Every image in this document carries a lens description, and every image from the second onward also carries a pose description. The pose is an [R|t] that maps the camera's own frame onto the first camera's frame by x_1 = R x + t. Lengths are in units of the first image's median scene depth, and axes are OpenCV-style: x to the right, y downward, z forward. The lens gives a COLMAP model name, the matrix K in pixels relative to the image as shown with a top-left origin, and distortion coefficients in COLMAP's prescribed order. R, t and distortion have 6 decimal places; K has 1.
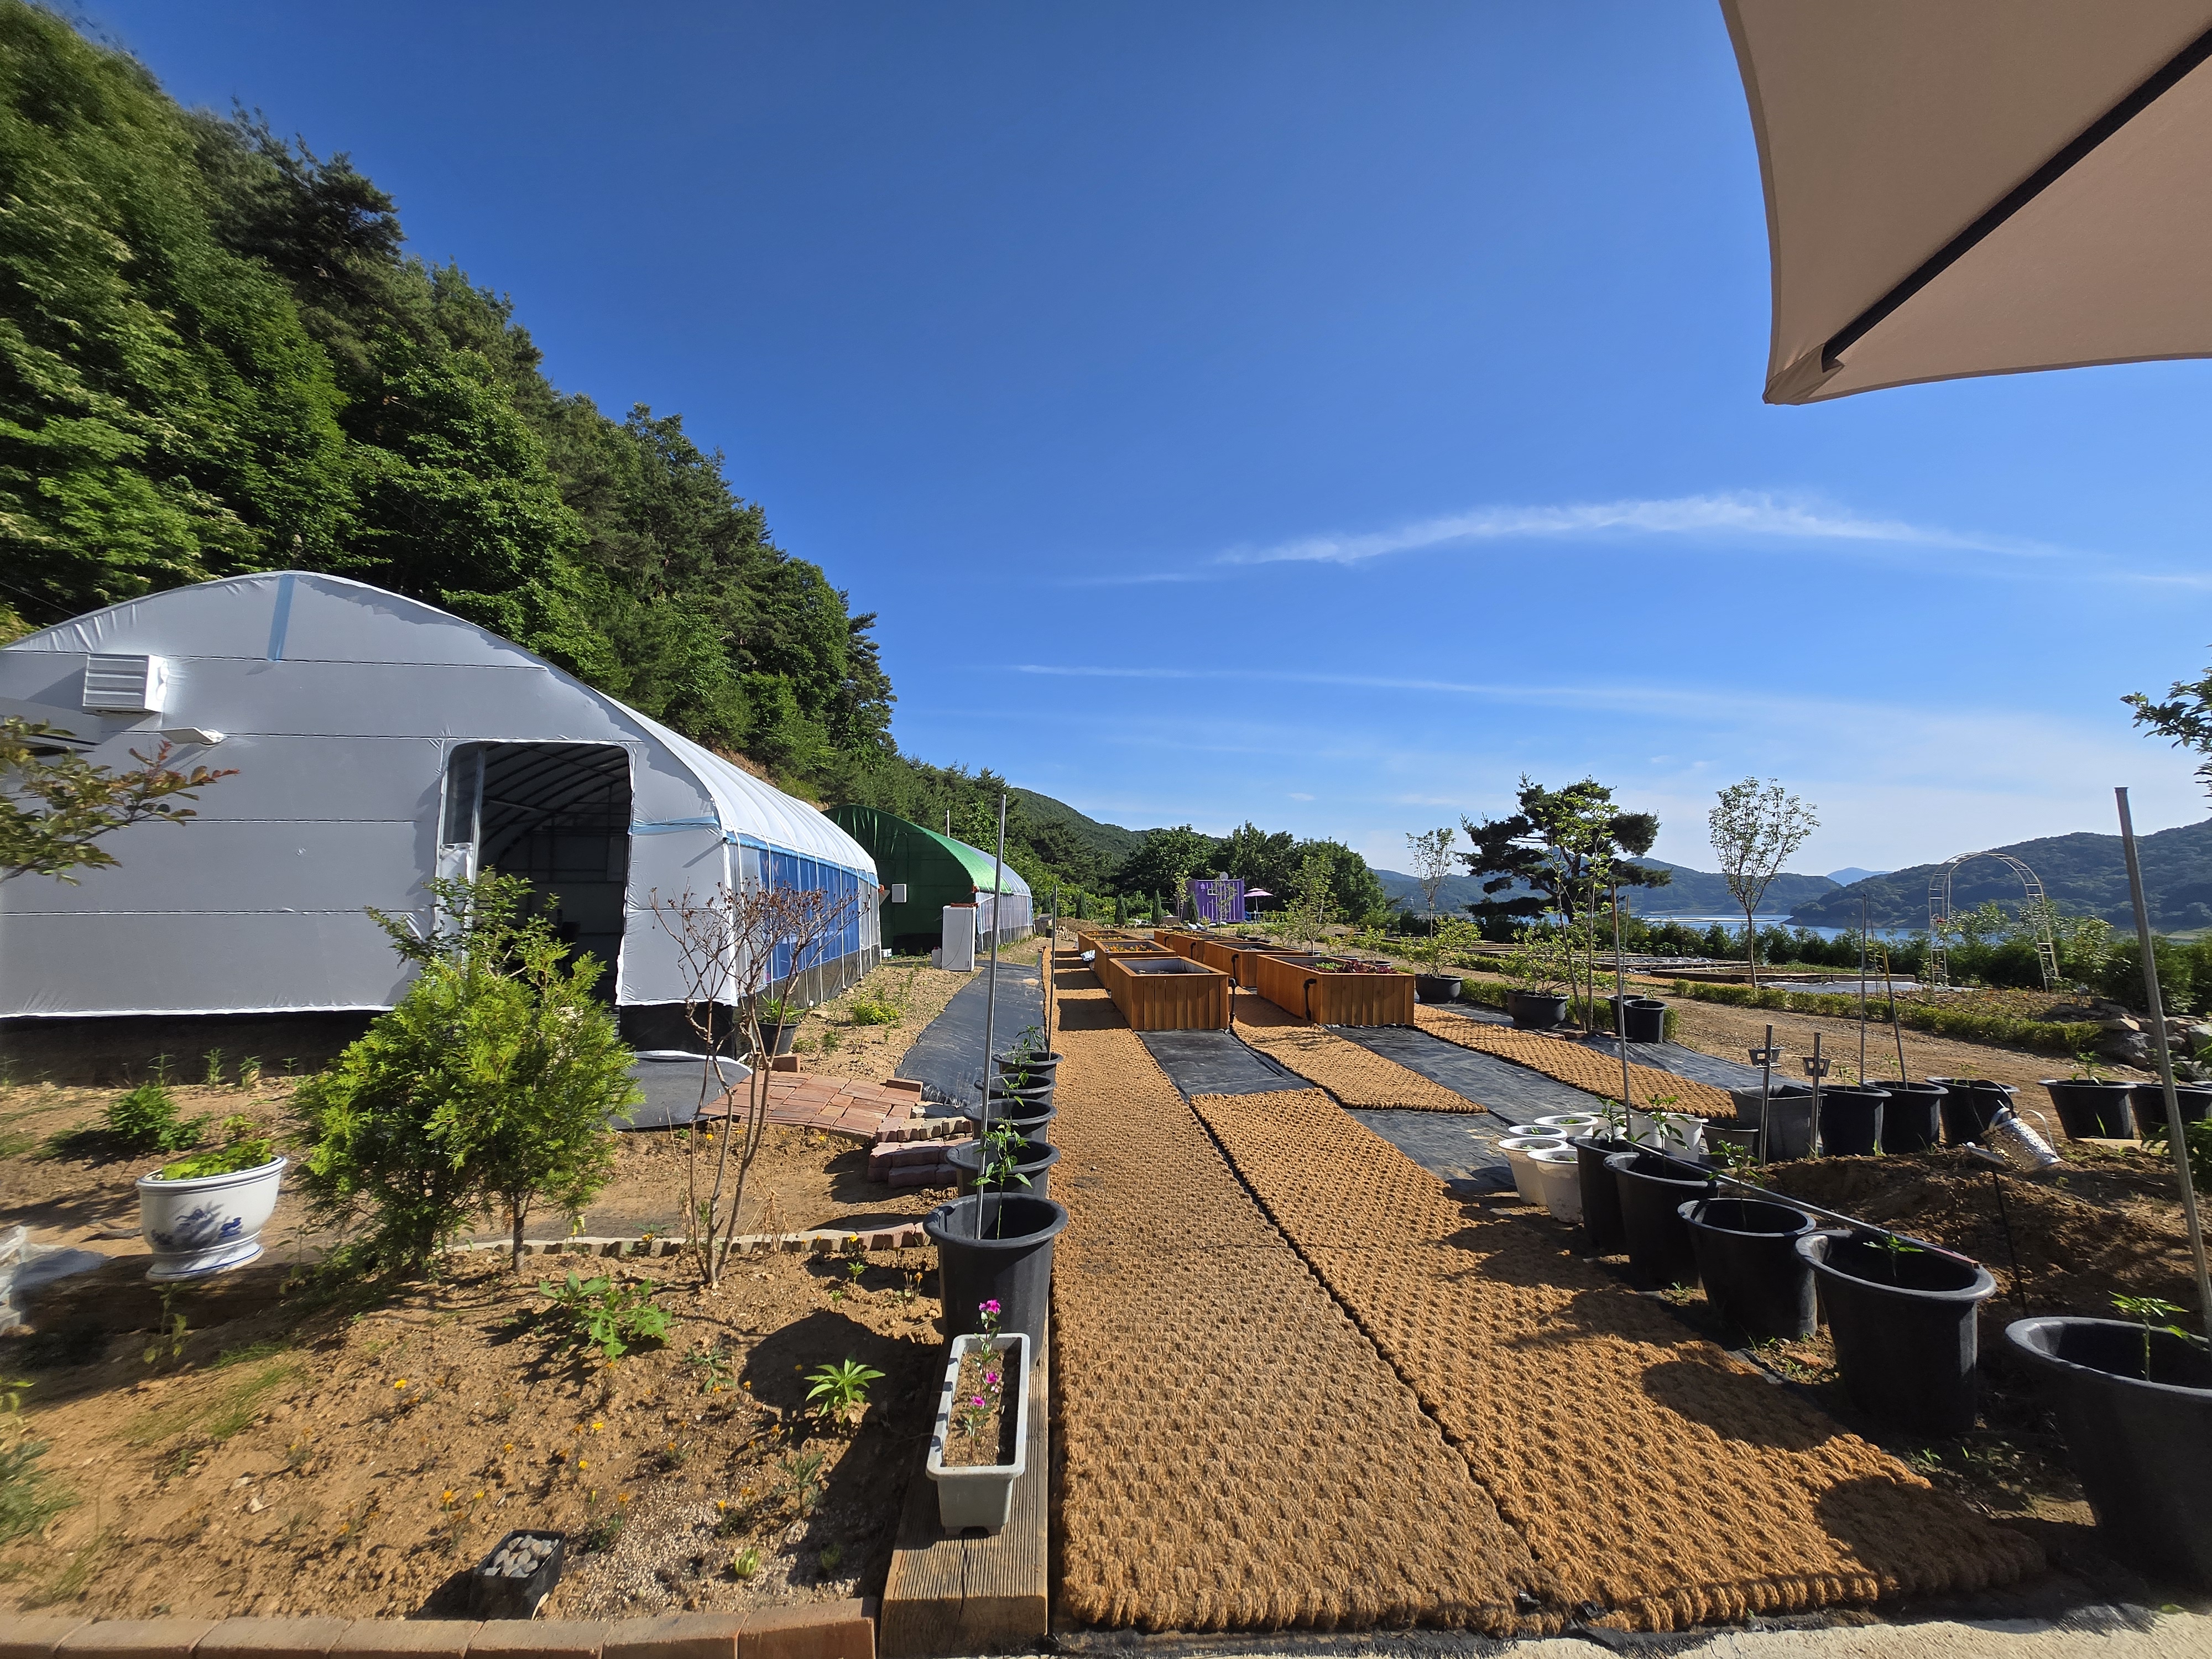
lens RADIAL K [[867.7, 0, 1104.8], [0, 867.7, 820.4], [0, 0, 1]] dist [-0.000620, 0.000707]
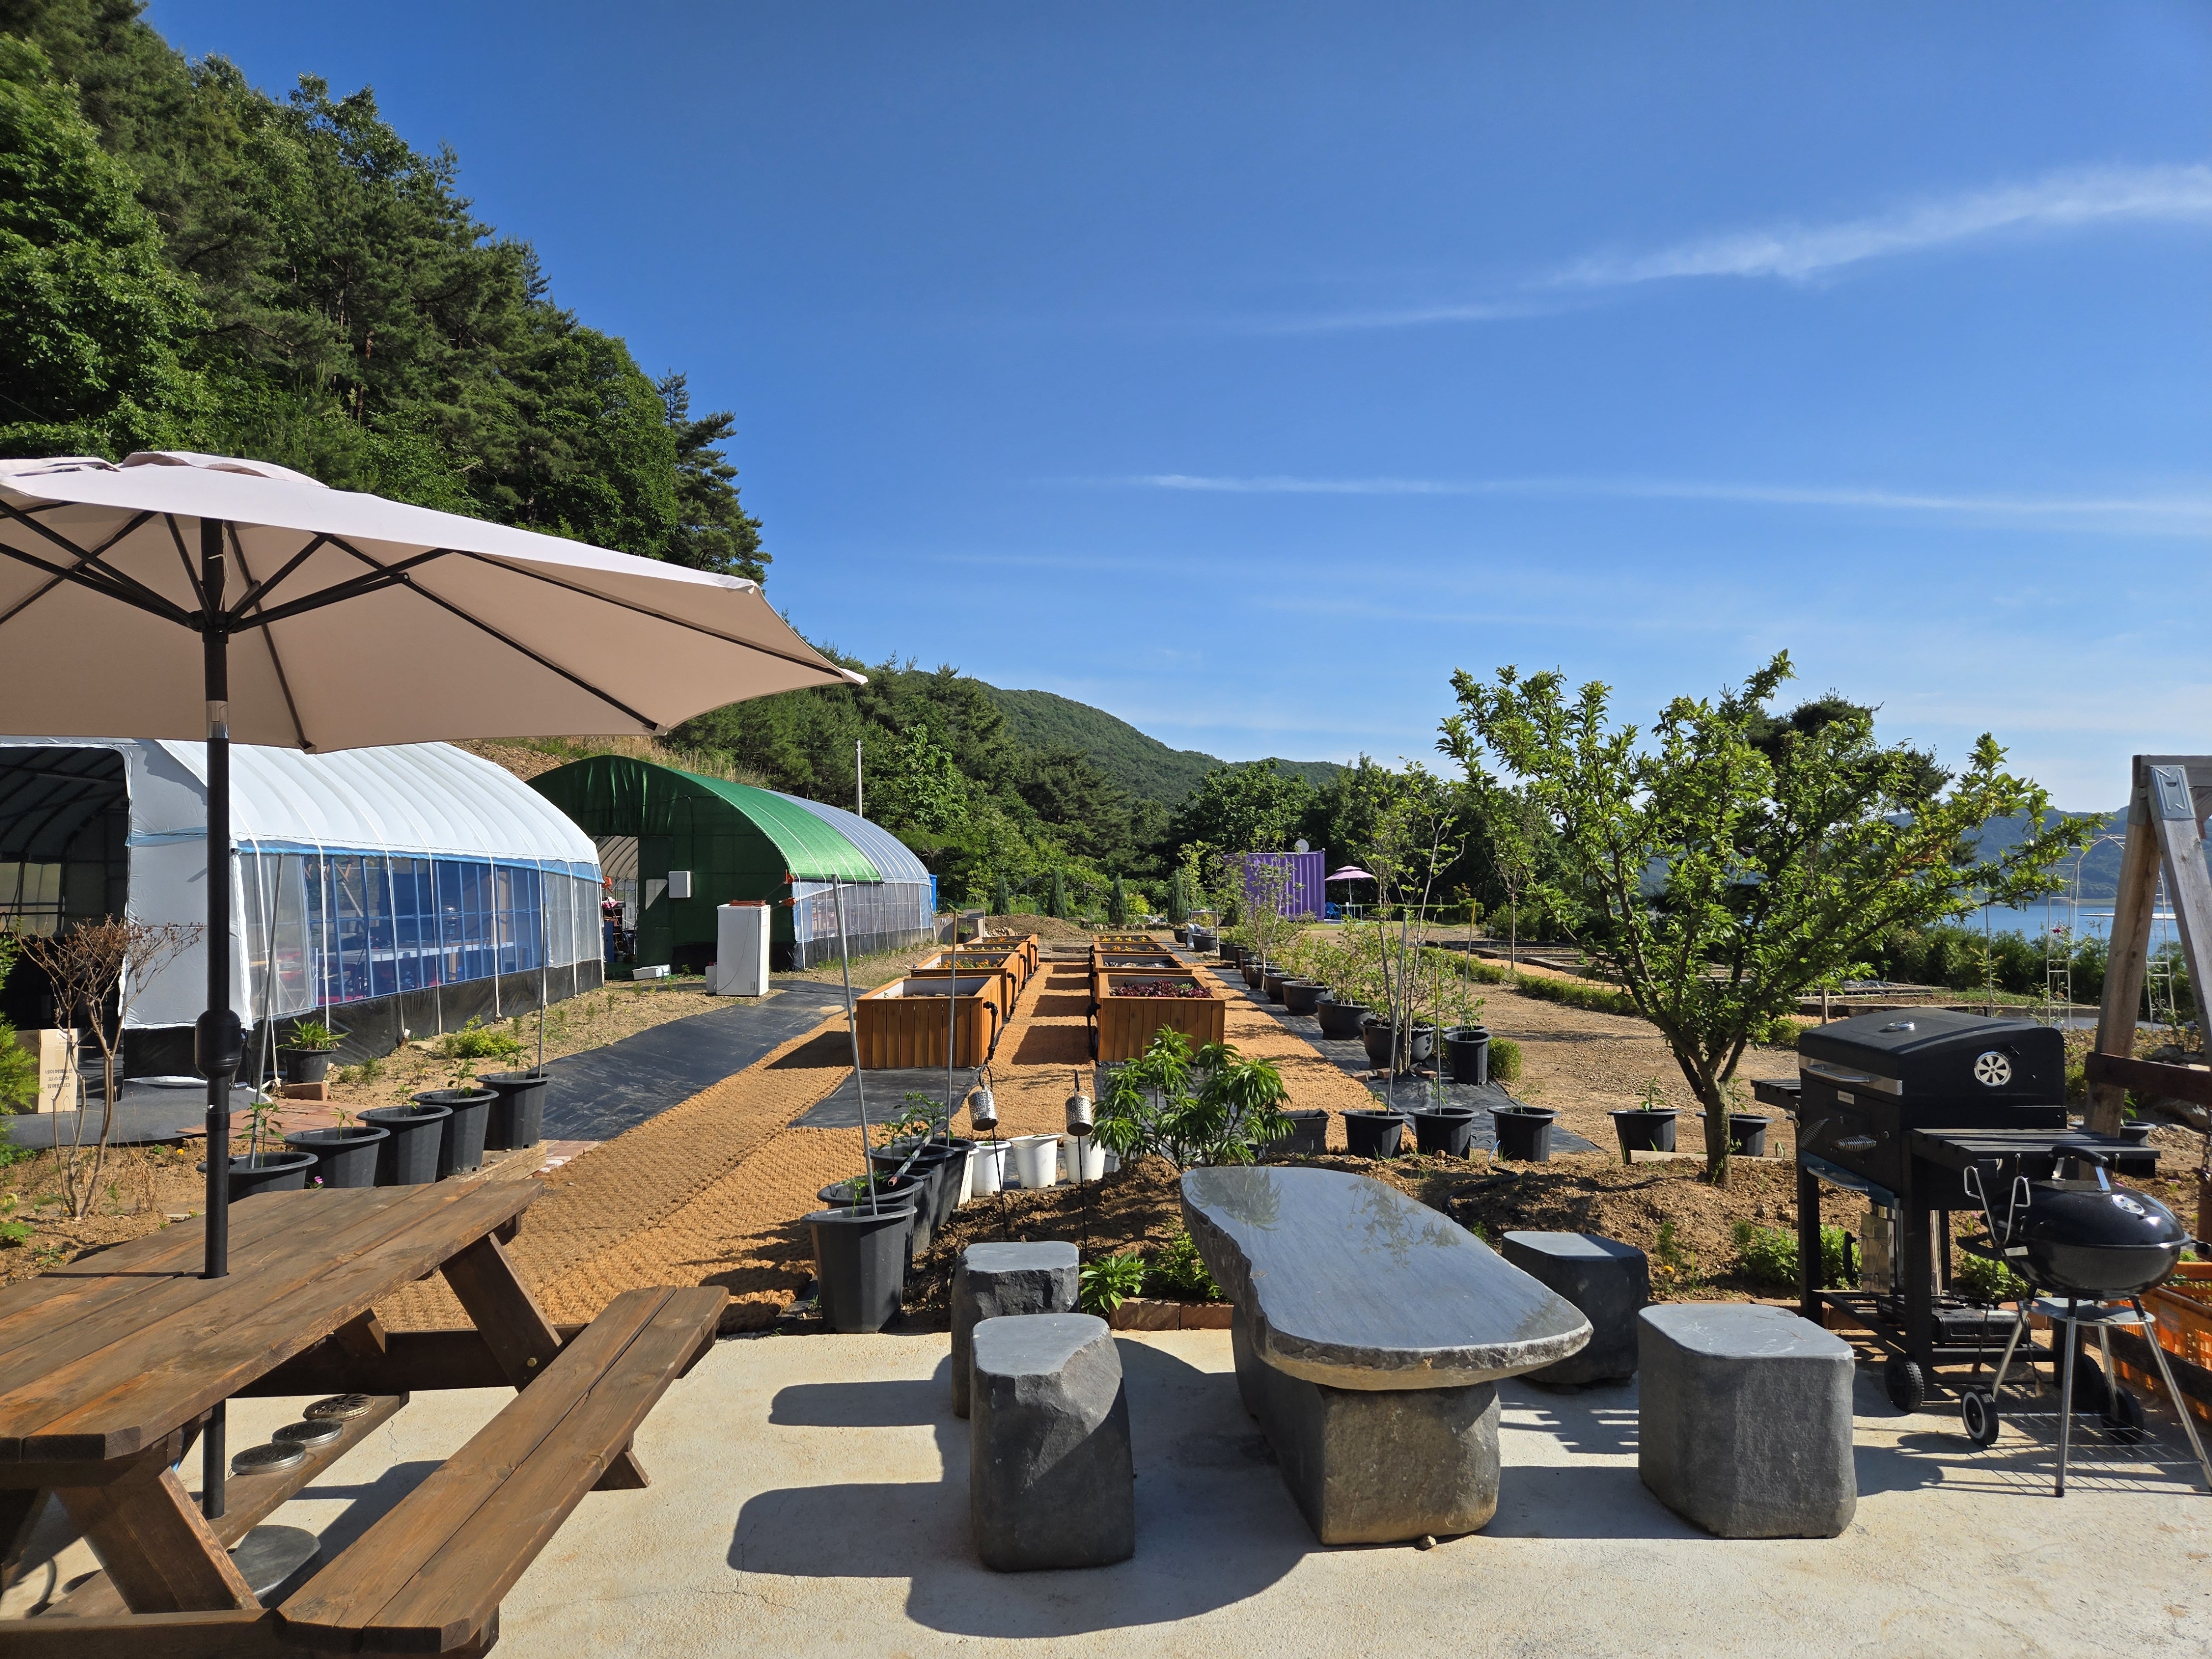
lens RADIAL K [[1481.7, 0, 1131.4], [0, 1481.7, 856.2], [0, 0, 1]] dist [0.083260, -0.065375]
pose [[0.999194, -0.002005, -0.040096, 0.566529], [0.005014, 0.997165, 0.075080, -0.086467], [0.039832, -0.075220, 0.996371, -0.549270]]
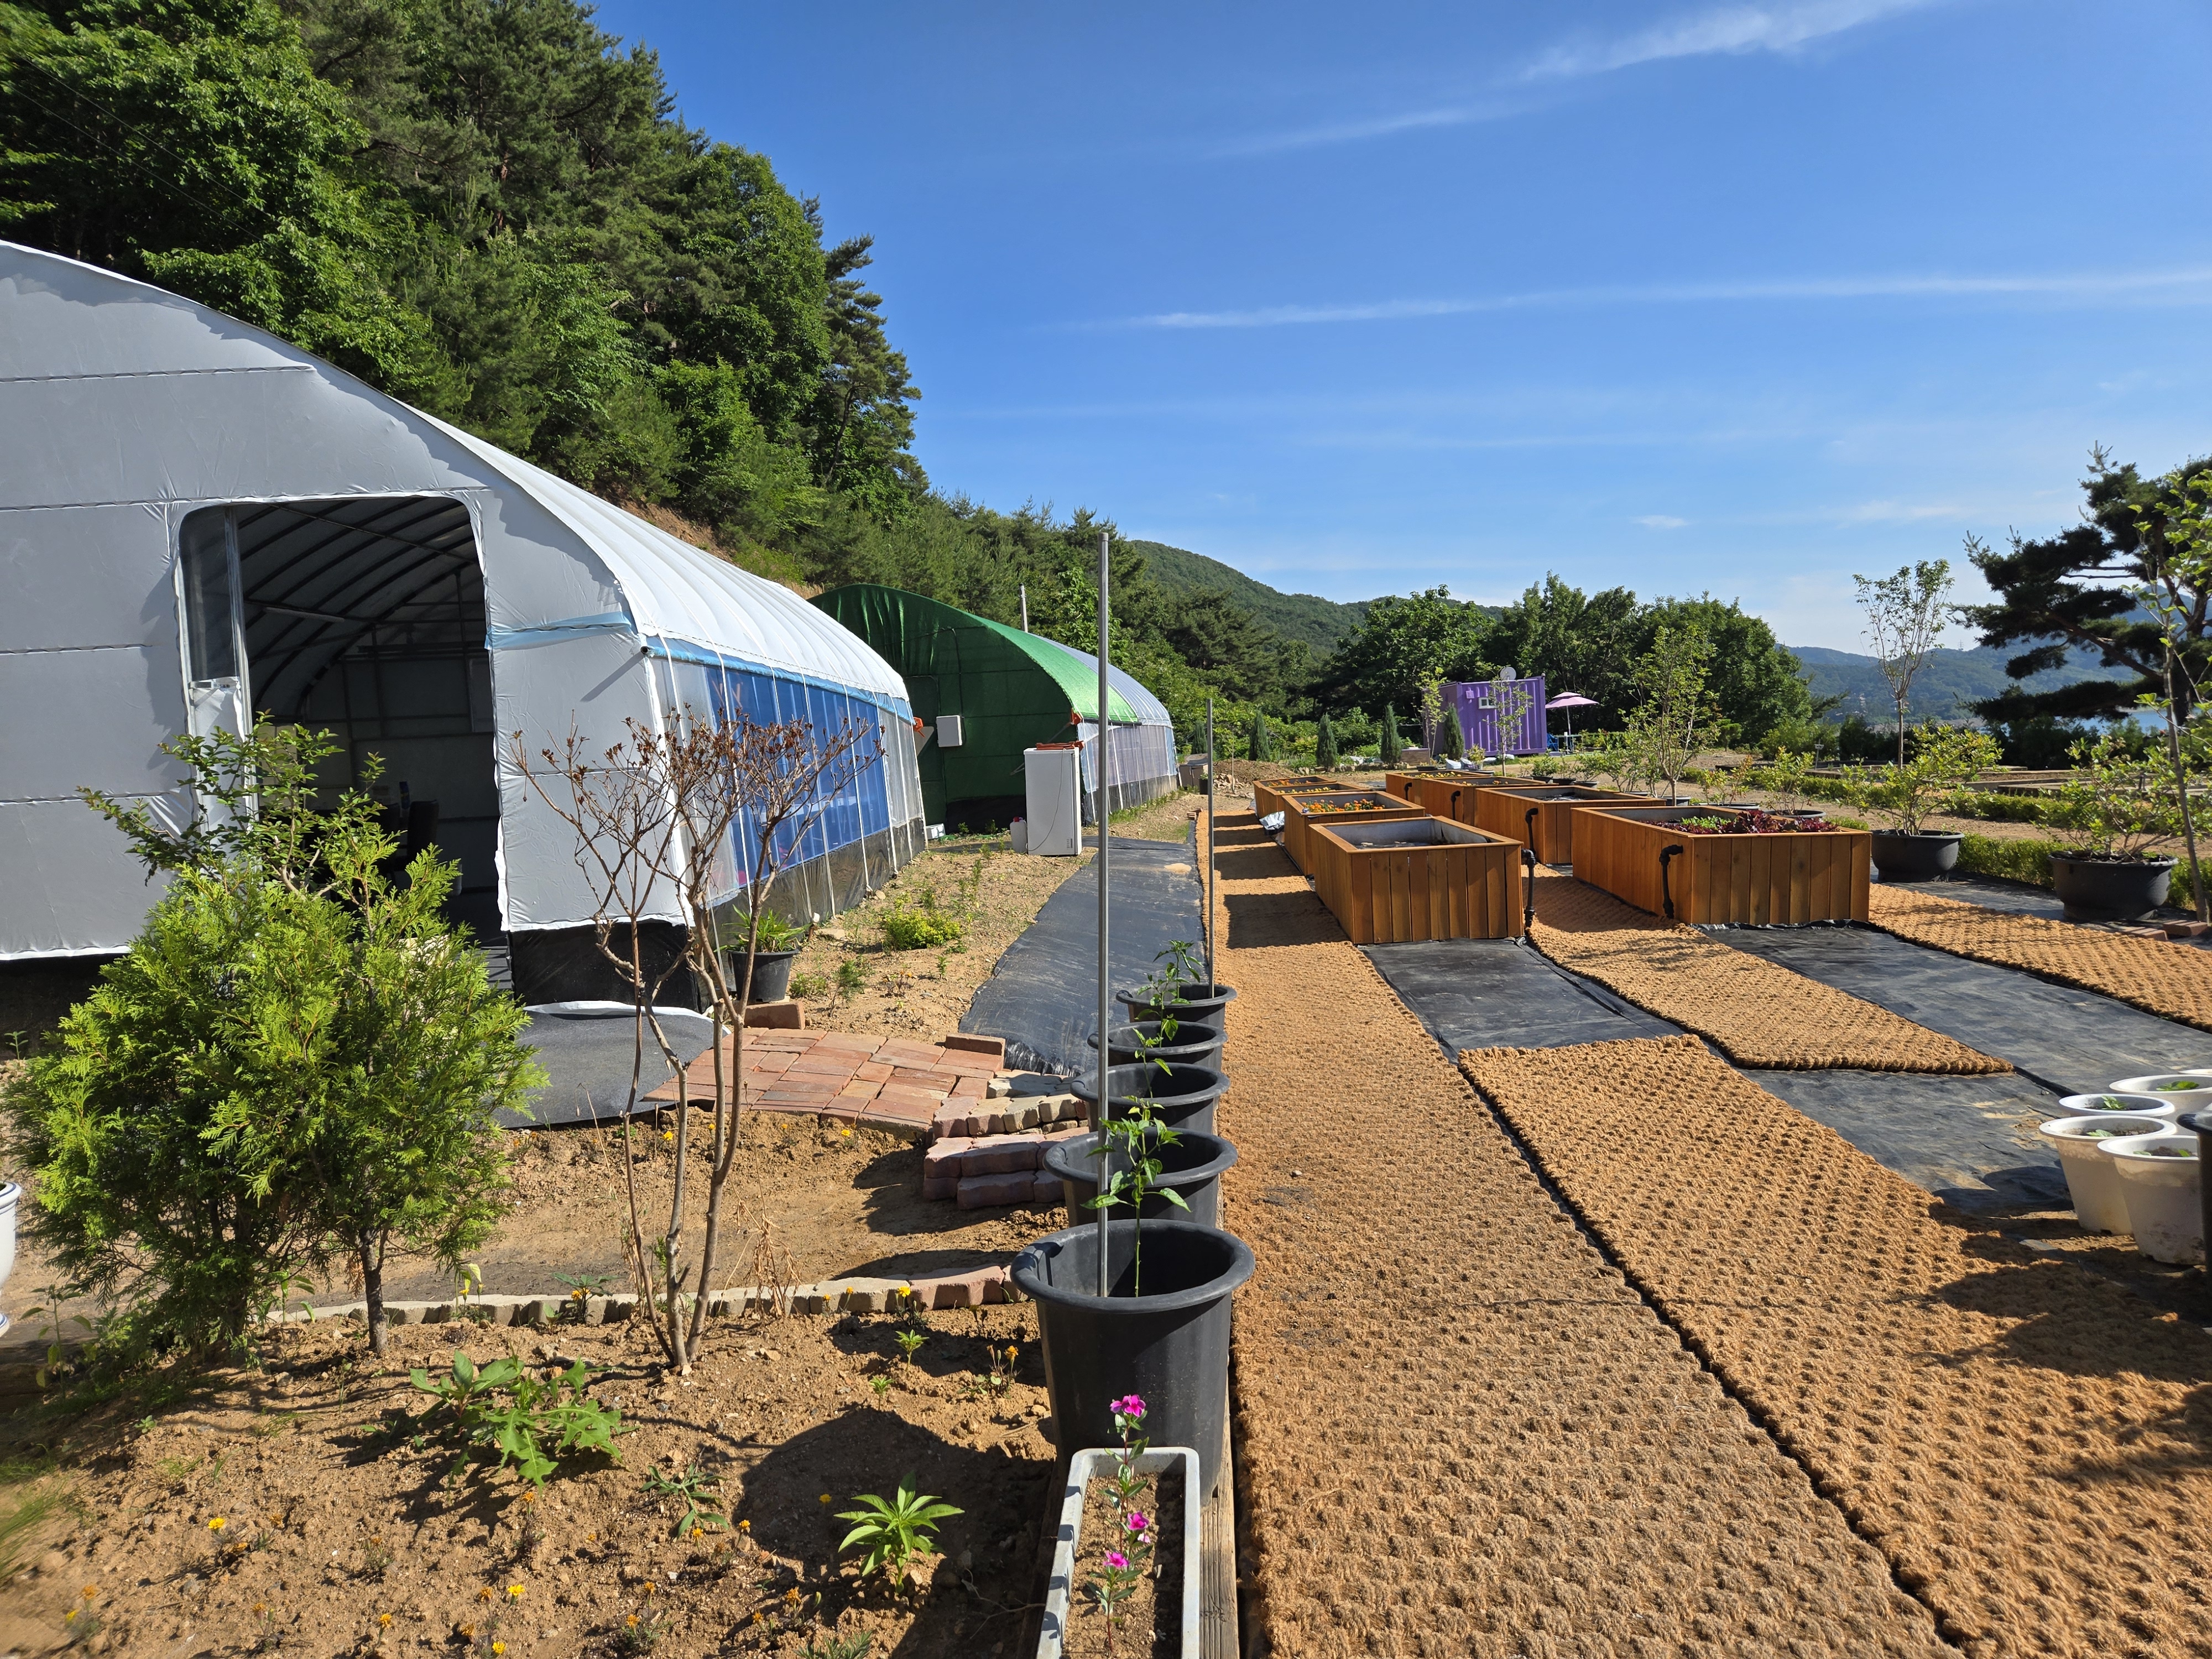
lens RADIAL K [[1481.7, 0, 1130.0], [0, 1481.7, 824.3], [0, 0, 1]] dist [0.083260, -0.065375]
pose [[0.992524, -0.040366, -0.115177, 0.001037], [0.057554, 0.987001, 0.150053, 0.004943], [0.107623, -0.155560, 0.981946, 0.019860]]
